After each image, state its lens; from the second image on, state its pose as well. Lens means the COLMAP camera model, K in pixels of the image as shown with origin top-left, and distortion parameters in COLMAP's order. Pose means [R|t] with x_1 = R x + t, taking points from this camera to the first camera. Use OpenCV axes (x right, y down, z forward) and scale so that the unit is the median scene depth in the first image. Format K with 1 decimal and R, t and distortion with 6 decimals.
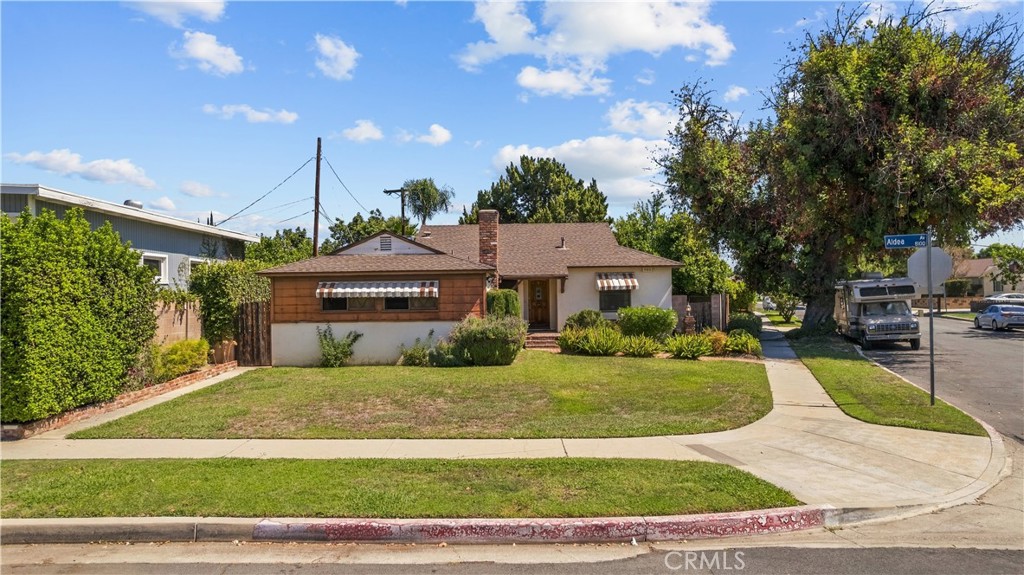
lens RADIAL K [[654.4, 0, 507.2], [0, 654.4, 289.8], [0, 0, 1]] dist [-0.078965, 0.061510]
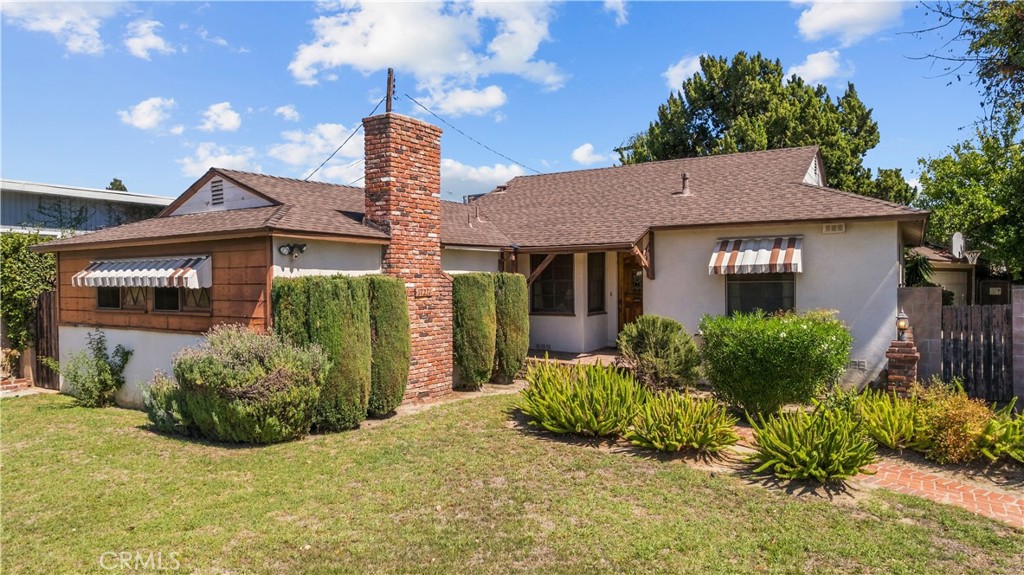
lens RADIAL K [[654.4, 0, 507.2], [0, 654.4, 289.8], [0, 0, 1]] dist [-0.078965, 0.061510]
pose [[0.848638, 0.014108, -0.528786, 0.268598], [-0.000468, 0.999664, 0.025920, -0.000239], [0.528974, -0.021750, 0.848359, 0.529639]]
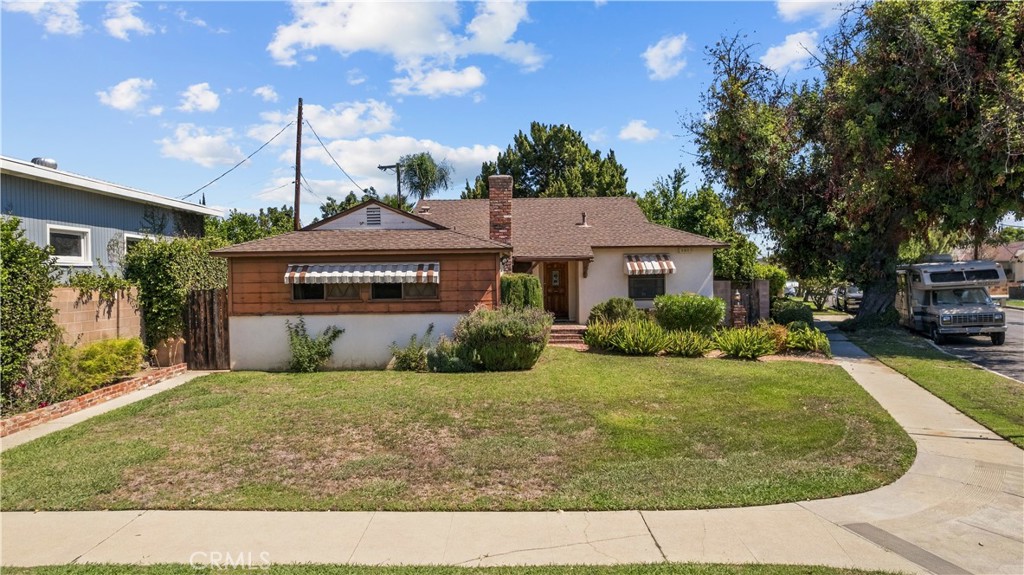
lens RADIAL K [[654.4, 0, 507.2], [0, 654.4, 289.8], [0, 0, 1]] dist [-0.078965, 0.061510]
pose [[0.999996, 0.000834, 0.002794, -0.019439], [-0.000902, 0.999703, 0.024344, -0.000033], [-0.002773, -0.024346, 0.999700, 0.158499]]
